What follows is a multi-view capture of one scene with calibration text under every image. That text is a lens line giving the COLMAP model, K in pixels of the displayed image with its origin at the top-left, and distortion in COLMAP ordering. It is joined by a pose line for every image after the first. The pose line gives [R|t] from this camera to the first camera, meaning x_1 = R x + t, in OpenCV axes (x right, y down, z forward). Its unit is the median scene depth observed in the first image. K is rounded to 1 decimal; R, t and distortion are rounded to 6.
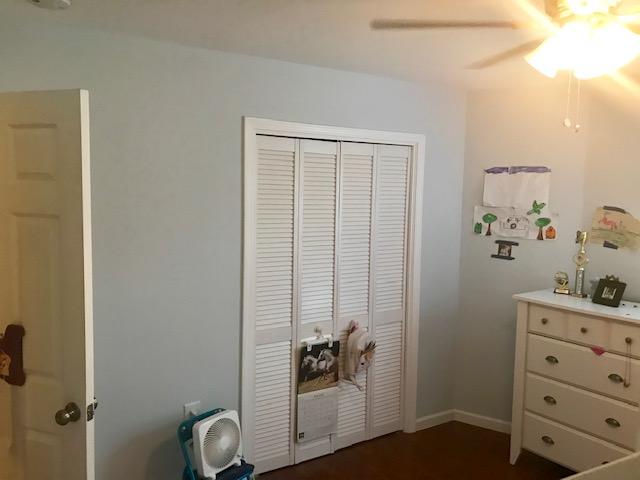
lens RADIAL K [[532.0, 0, 319.0], [0, 532.0, 236.3], [0, 0, 1]] dist [0.049574, -0.043857]
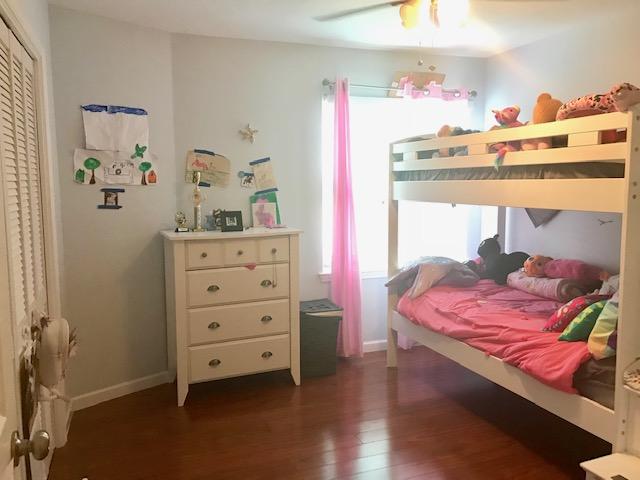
lens RADIAL K [[532.0, 0, 319.6], [0, 532.0, 243.4], [0, 0, 1]] dist [0.049574, -0.043857]
pose [[0.227521, -0.128961, 0.965196, -0.476775], [0.103938, 0.988745, 0.107607, 0.040947], [-0.968210, 0.075838, 0.238365, 0.461686]]
